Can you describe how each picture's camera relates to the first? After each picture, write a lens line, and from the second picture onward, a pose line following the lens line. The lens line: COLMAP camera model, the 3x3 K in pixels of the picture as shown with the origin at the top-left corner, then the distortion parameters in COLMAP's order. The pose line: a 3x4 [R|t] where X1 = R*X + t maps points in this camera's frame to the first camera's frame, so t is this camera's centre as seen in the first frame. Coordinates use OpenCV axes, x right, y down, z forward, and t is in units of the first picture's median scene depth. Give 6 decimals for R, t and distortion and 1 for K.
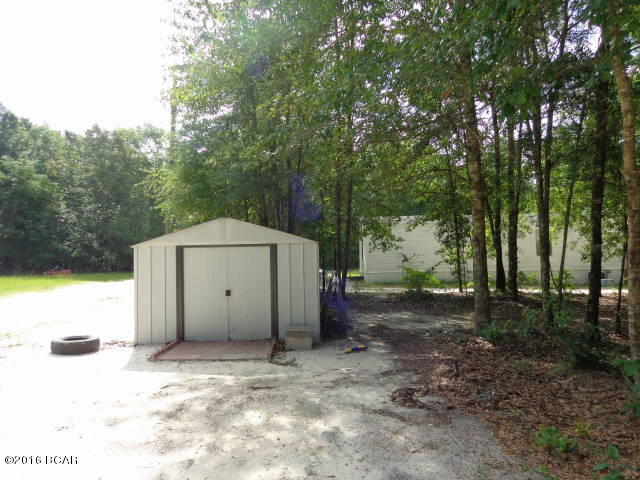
lens RADIAL K [[445.8, 0, 320.0], [0, 445.8, 240.0], [0, 0, 1]] dist [0.001999, 0.004039]
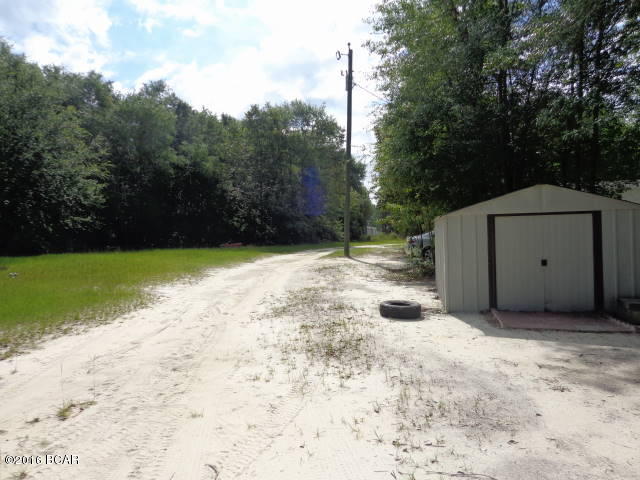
lens RADIAL K [[450.5, 0, 320.0], [0, 450.5, 240.0], [0, 0, 1]] dist [0.003121, -0.000304]
pose [[0.967818, -0.004084, -0.251619, -0.360561], [0.018620, 0.998290, 0.055416, 0.005553], [0.250962, -0.058318, 0.966239, -0.052040]]
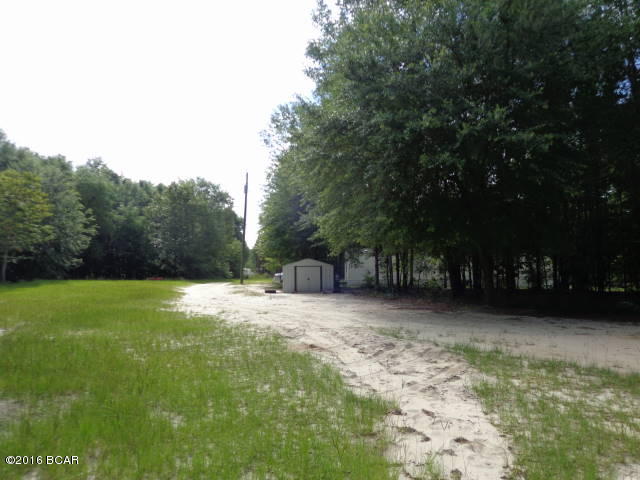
lens RADIAL K [[449.9, 0, 320.0], [0, 449.9, 240.0], [0, 0, 1]] dist [-0.001709, 0.010810]
pose [[0.999505, 0.013735, 0.028317, -0.184968], [-0.012724, 0.999285, -0.035595, -0.060409], [-0.028785, 0.035217, 0.998965, -2.269367]]
